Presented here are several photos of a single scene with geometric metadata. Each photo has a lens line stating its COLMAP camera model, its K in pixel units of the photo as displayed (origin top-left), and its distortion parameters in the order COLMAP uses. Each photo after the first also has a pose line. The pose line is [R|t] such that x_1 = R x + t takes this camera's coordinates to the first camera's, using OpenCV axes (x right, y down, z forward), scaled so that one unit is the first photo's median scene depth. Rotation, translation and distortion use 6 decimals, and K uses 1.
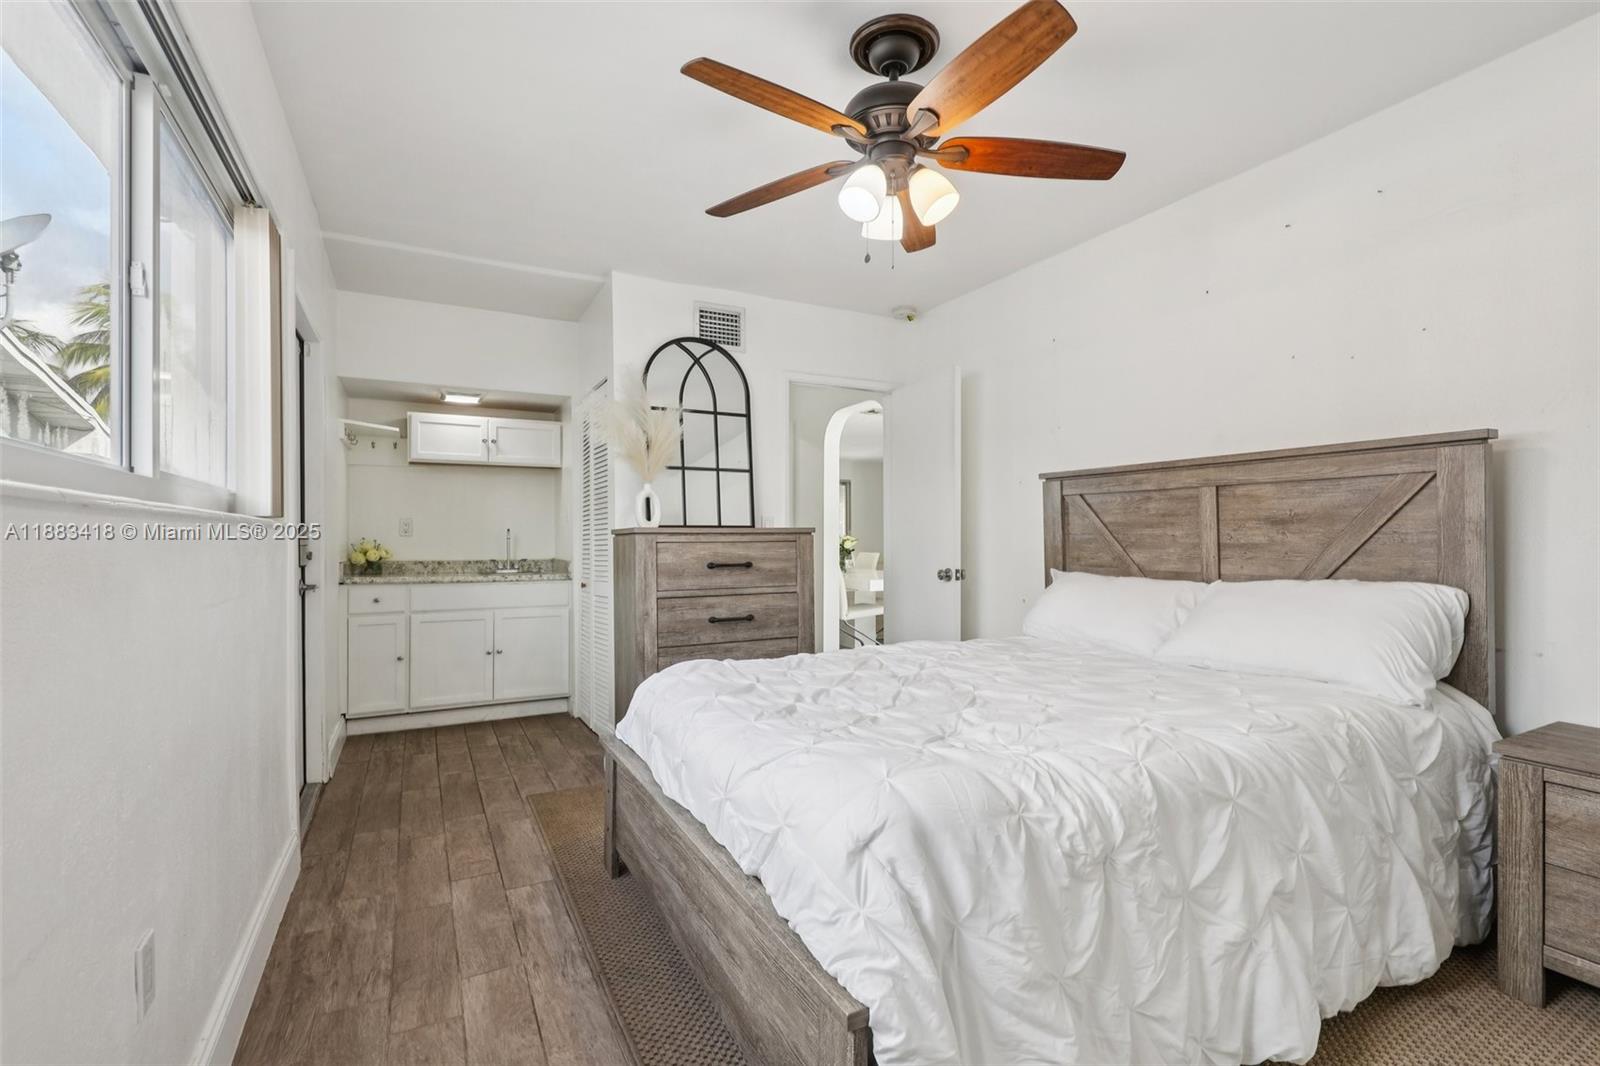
lens RADIAL K [[738.2, 0, 806.3], [0, 738.2, 535.0], [0, 0, 1]] dist [0.001630, -0.000257]
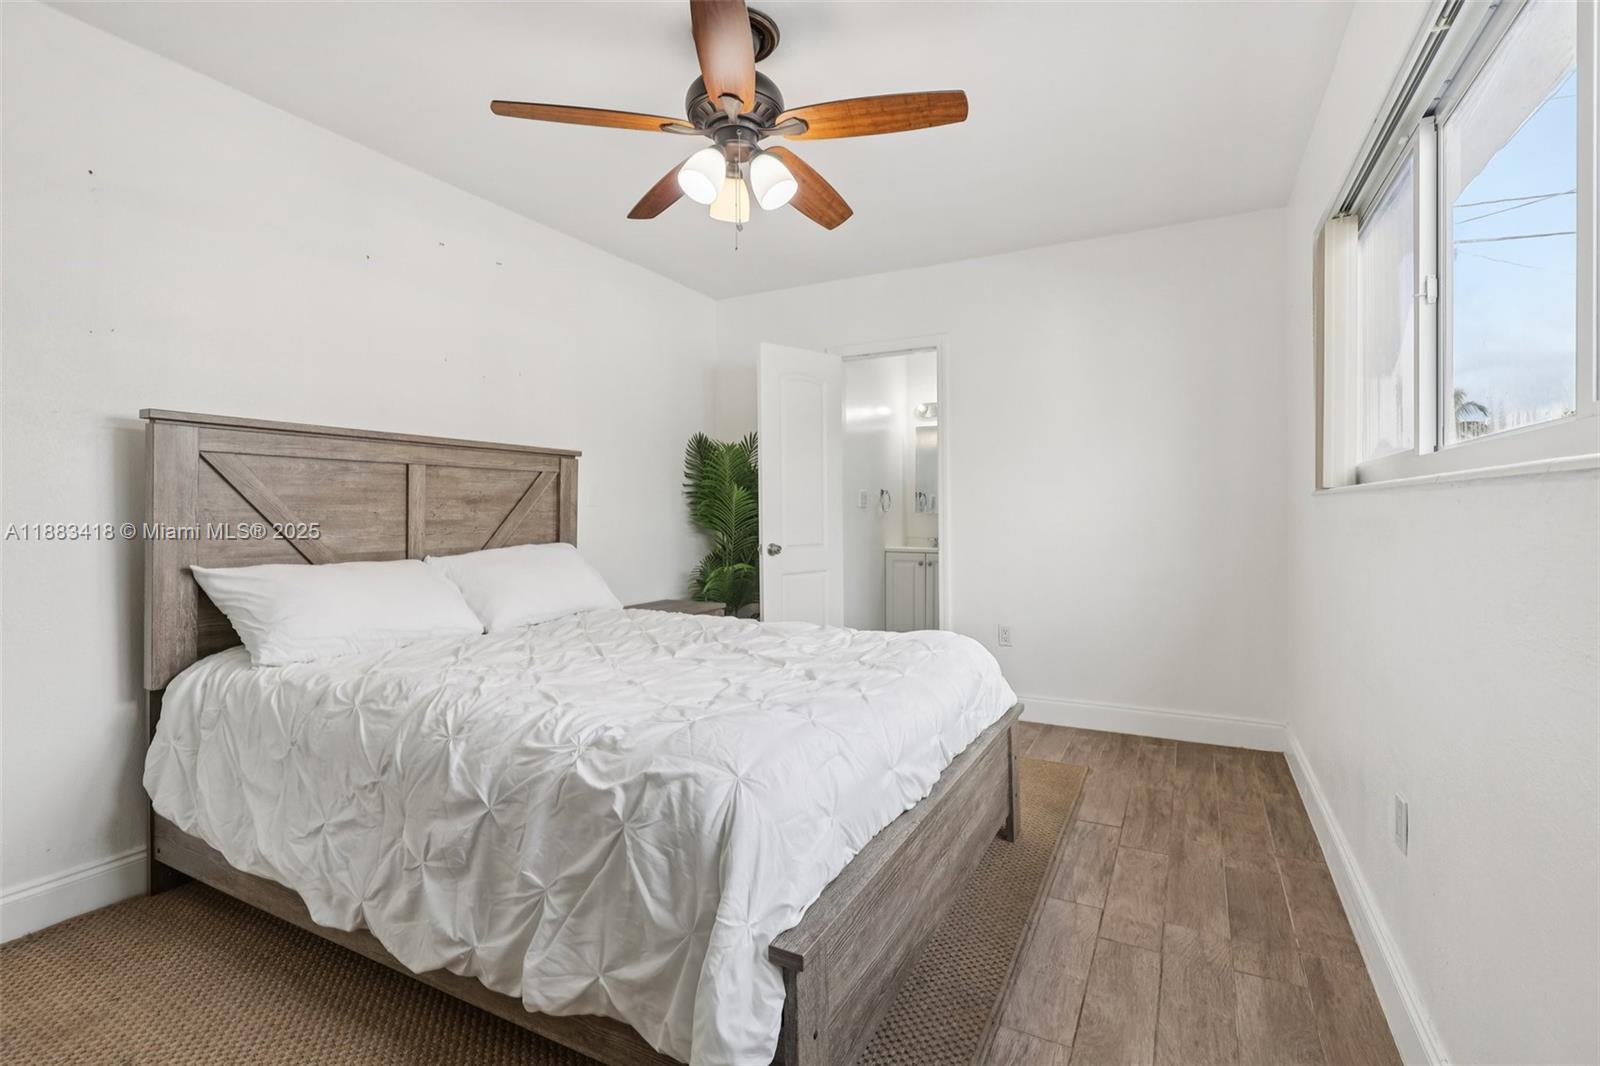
lens RADIAL K [[738.2, 0, 810.6], [0, 738.2, 509.2], [0, 0, 1]] dist [0.001630, -0.000257]
pose [[-0.578229, 0.008324, 0.815832, -0.461887], [0.003907, 0.999965, -0.007433, 0.003978], [-0.815865, -0.001111, -0.578241, 0.894608]]
